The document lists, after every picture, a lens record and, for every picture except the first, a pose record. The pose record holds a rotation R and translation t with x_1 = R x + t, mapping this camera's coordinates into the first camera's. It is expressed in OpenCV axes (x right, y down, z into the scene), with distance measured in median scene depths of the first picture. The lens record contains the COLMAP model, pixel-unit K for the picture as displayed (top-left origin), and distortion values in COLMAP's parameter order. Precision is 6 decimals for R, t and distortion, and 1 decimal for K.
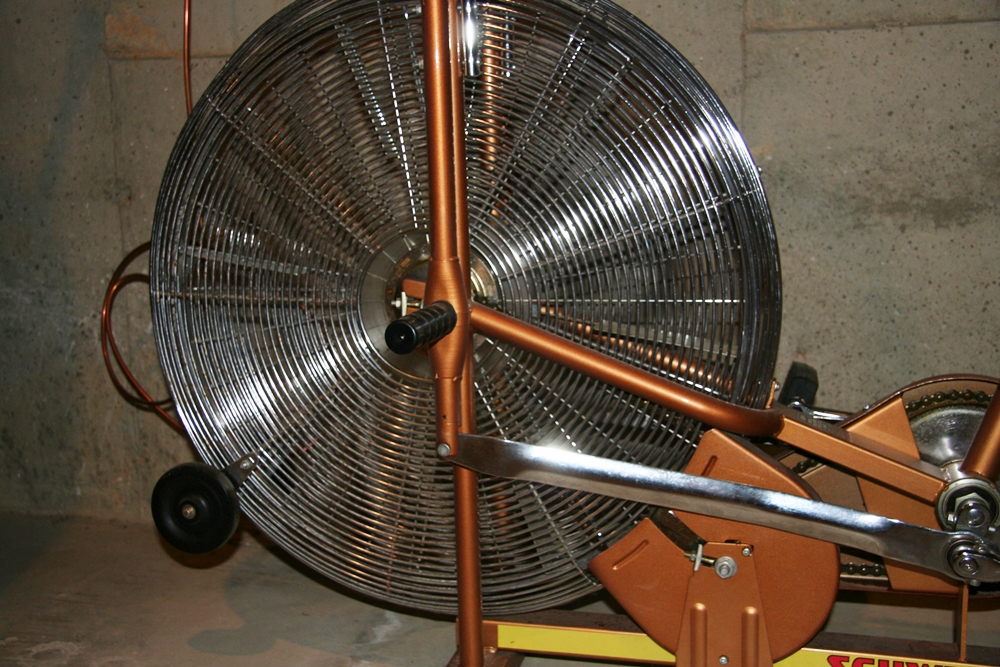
lens RADIAL K [[1208.8, 0, 496.8], [0, 1208.8, 333.5], [0, 0, 1]] dist [0.056726, 0.000000]
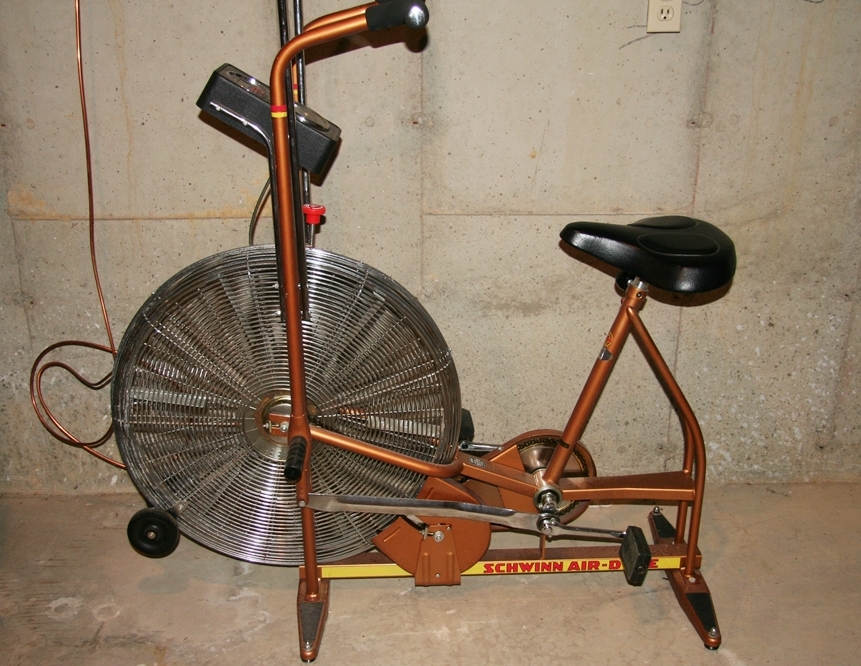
lens RADIAL K [[990.3, 0, 434.2], [0, 990.3, 333.9], [0, 0, 1]] dist [-0.028771, 0.000000]
pose [[0.955383, -0.089688, 0.281425, -0.204382], [0.028800, 0.976531, 0.213443, -0.392209], [-0.293964, -0.195815, 0.935544, -0.395104]]
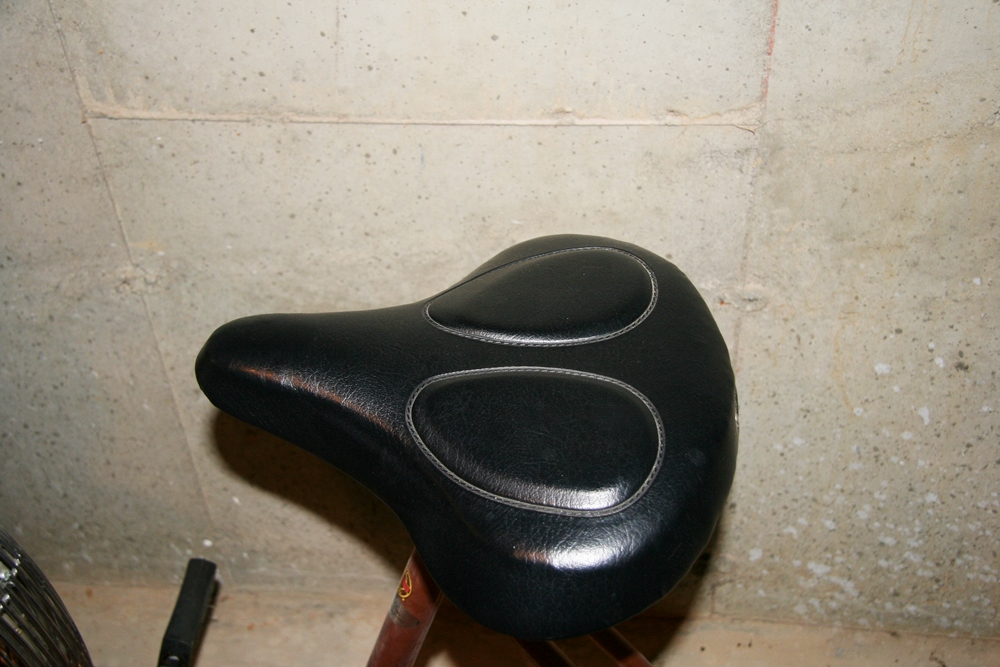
lens RADIAL K [[1208.8, 0, 499.5], [0, 1208.8, 330.5], [0, 0, 1]] dist [0.056726, 0.000000]
pose [[0.987416, -0.122059, 0.100553, 0.366418], [0.056600, 0.866479, 0.495994, -0.493343], [-0.147668, -0.484061, 0.862484, 0.275342]]
